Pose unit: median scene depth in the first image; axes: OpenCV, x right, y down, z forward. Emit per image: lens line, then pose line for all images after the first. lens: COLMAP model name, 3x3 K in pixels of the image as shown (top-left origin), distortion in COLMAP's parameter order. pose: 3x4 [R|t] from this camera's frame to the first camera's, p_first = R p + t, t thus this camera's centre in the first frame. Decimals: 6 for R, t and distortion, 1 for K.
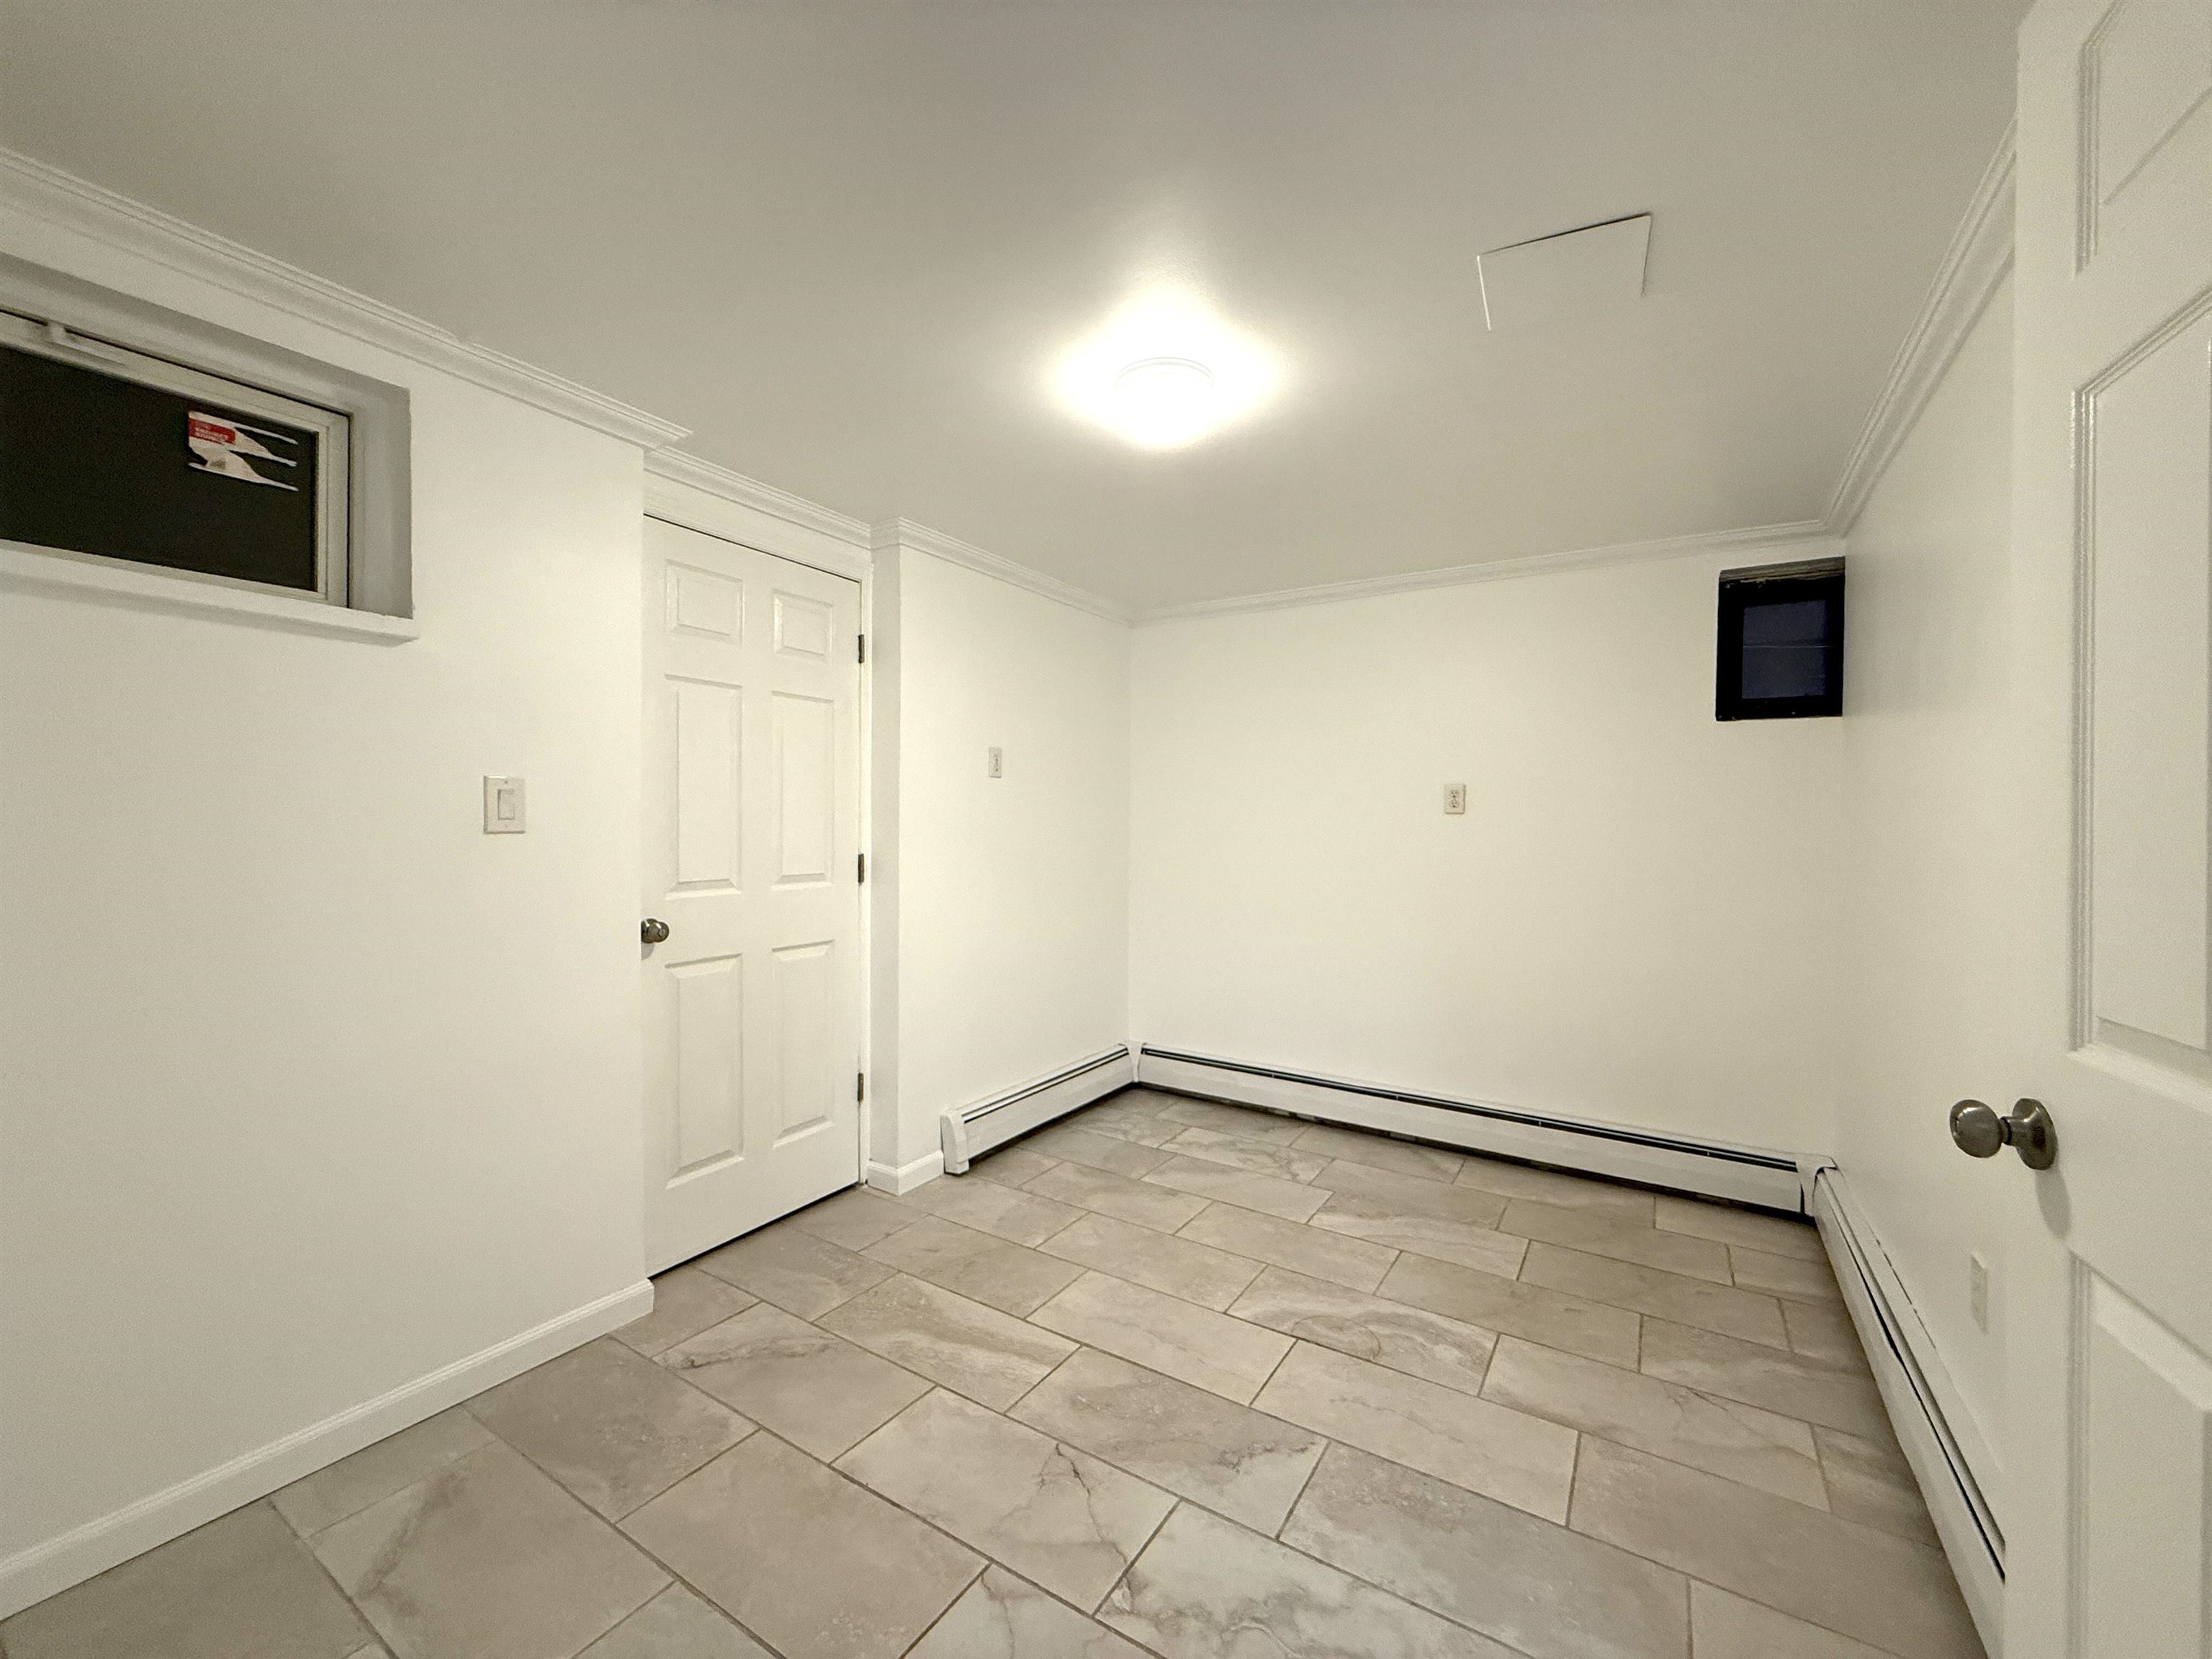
lens RADIAL K [[882.7, 0, 1106.2], [0, 882.7, 829.9], [0, 0, 1]] dist [-0.000896, 0.000451]
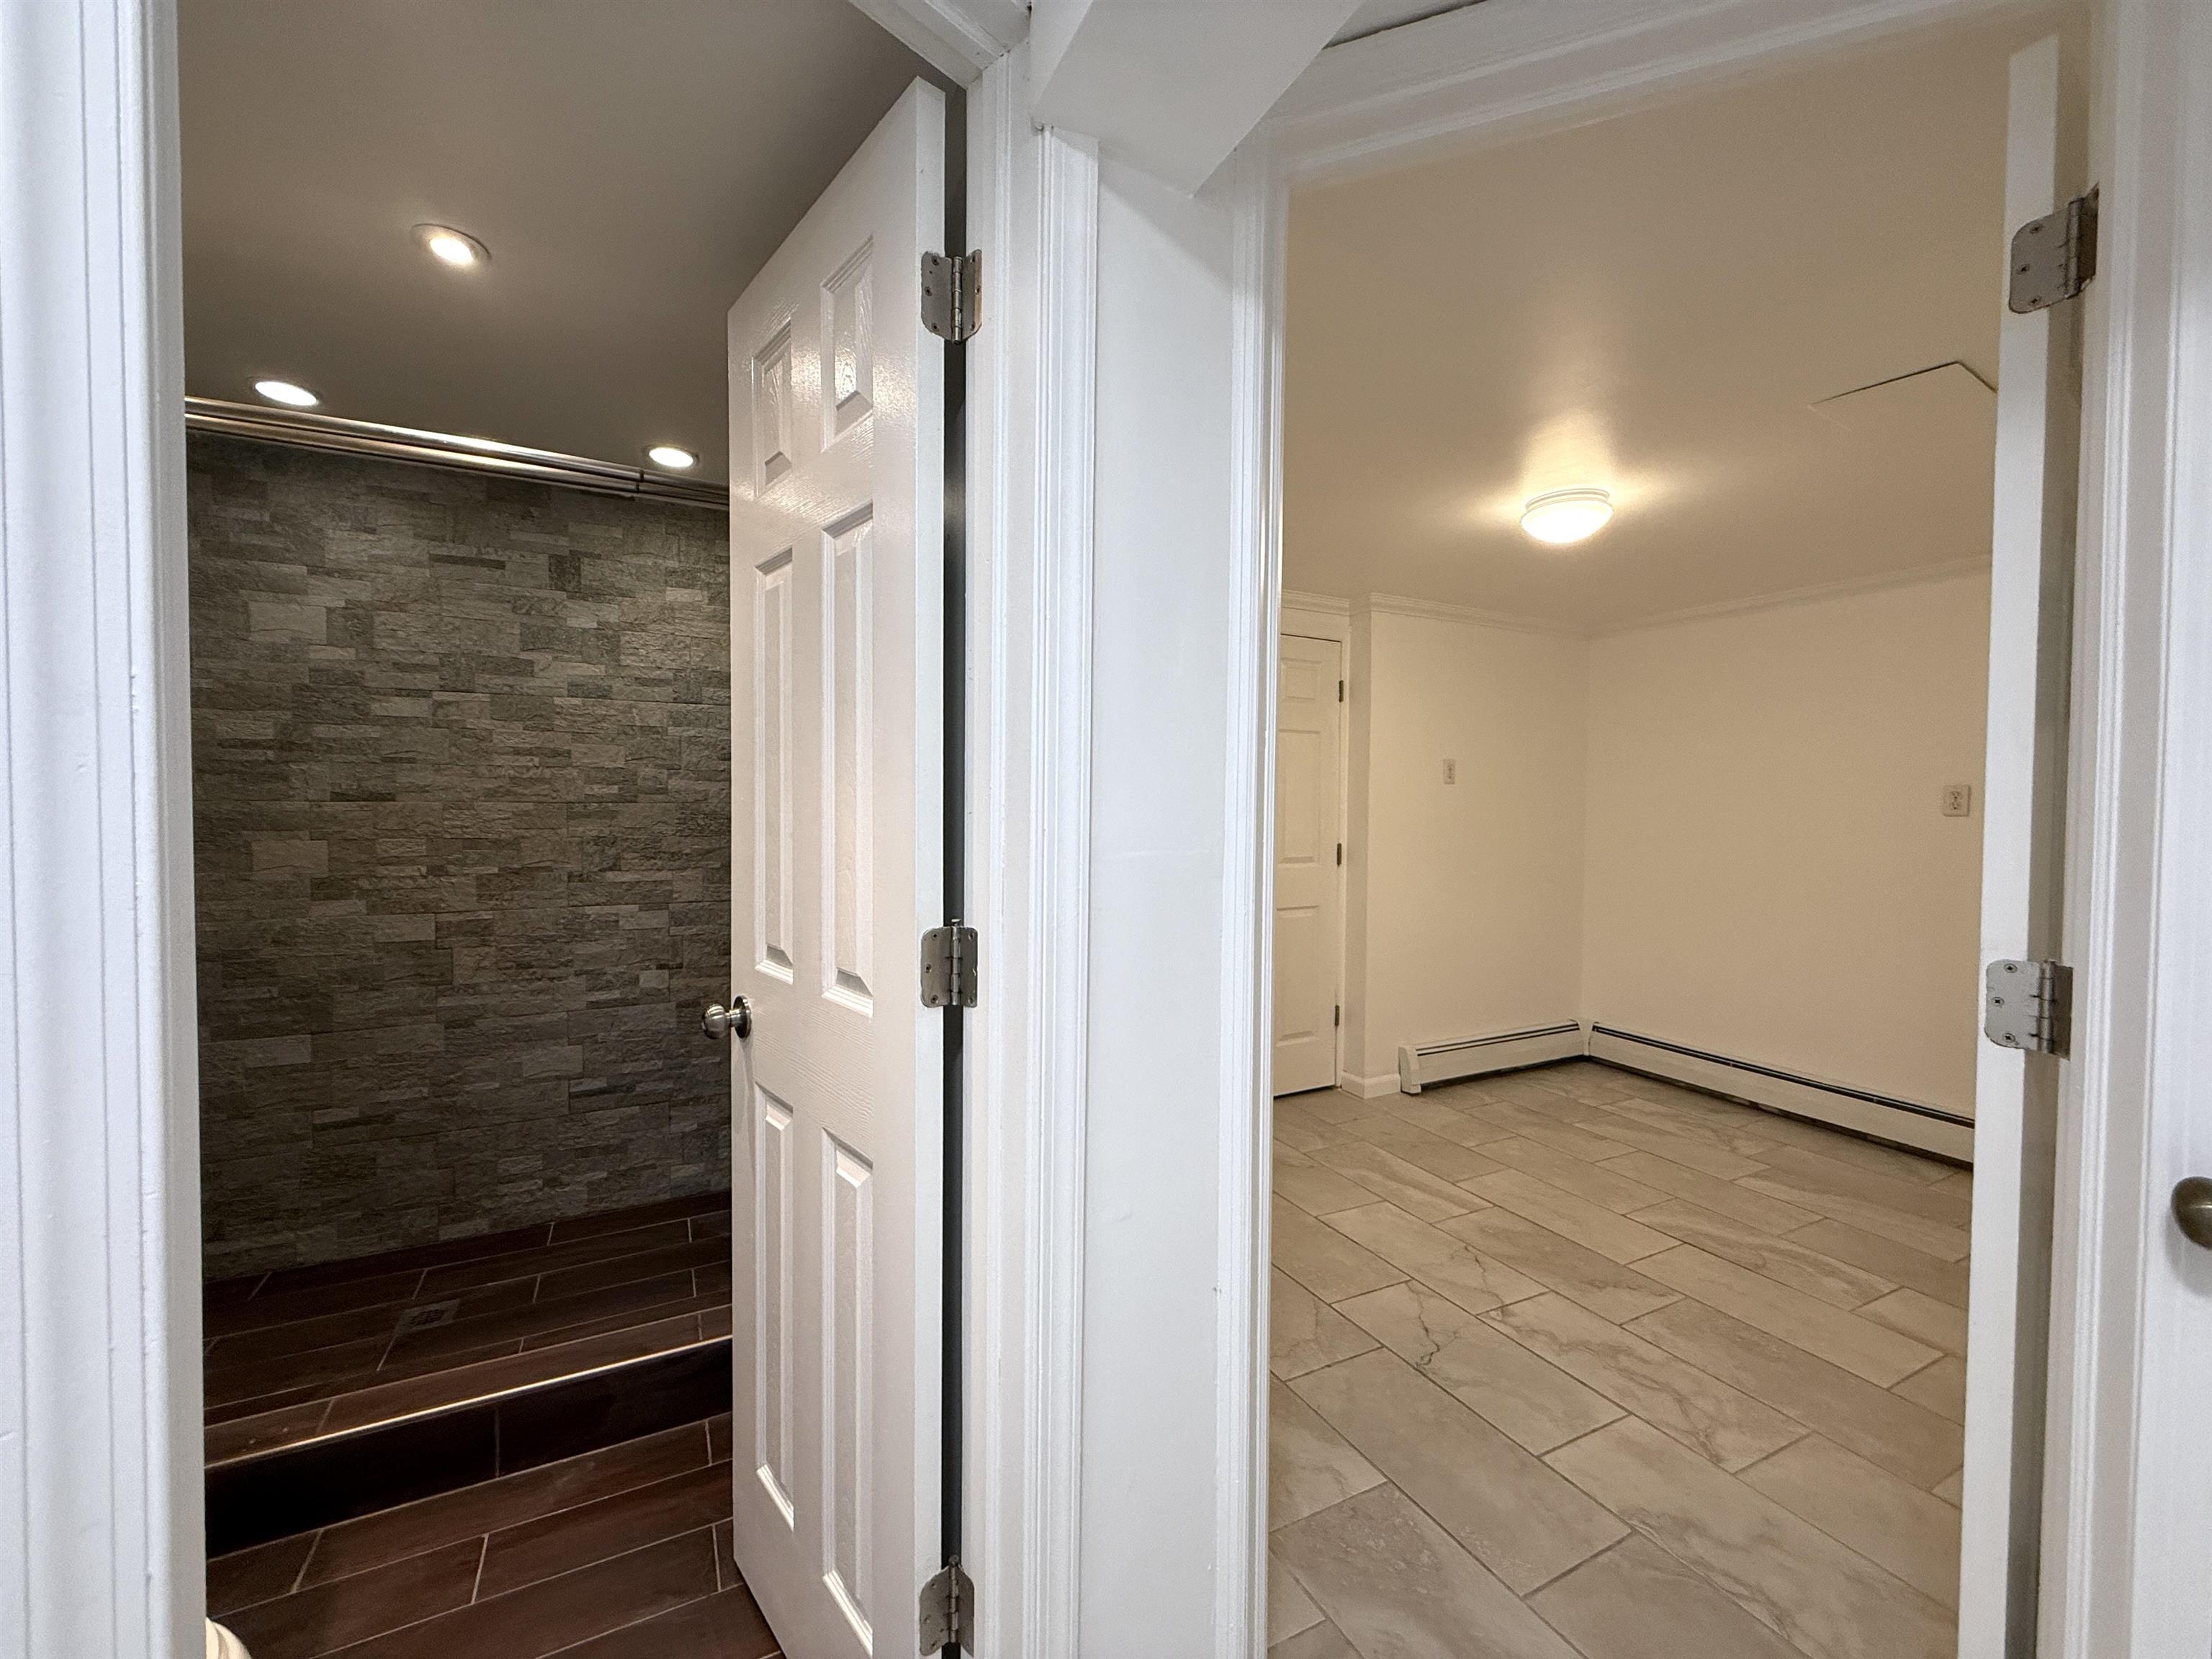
lens RADIAL K [[882.7, 0, 1099.1], [0, 882.7, 826.4], [0, 0, 1]] dist [-0.000896, 0.000451]
pose [[0.858318, 0.013271, -0.512946, 0.099628], [-0.007172, 0.999878, 0.013868, -0.015404], [0.513068, -0.008224, 0.858309, -0.349726]]
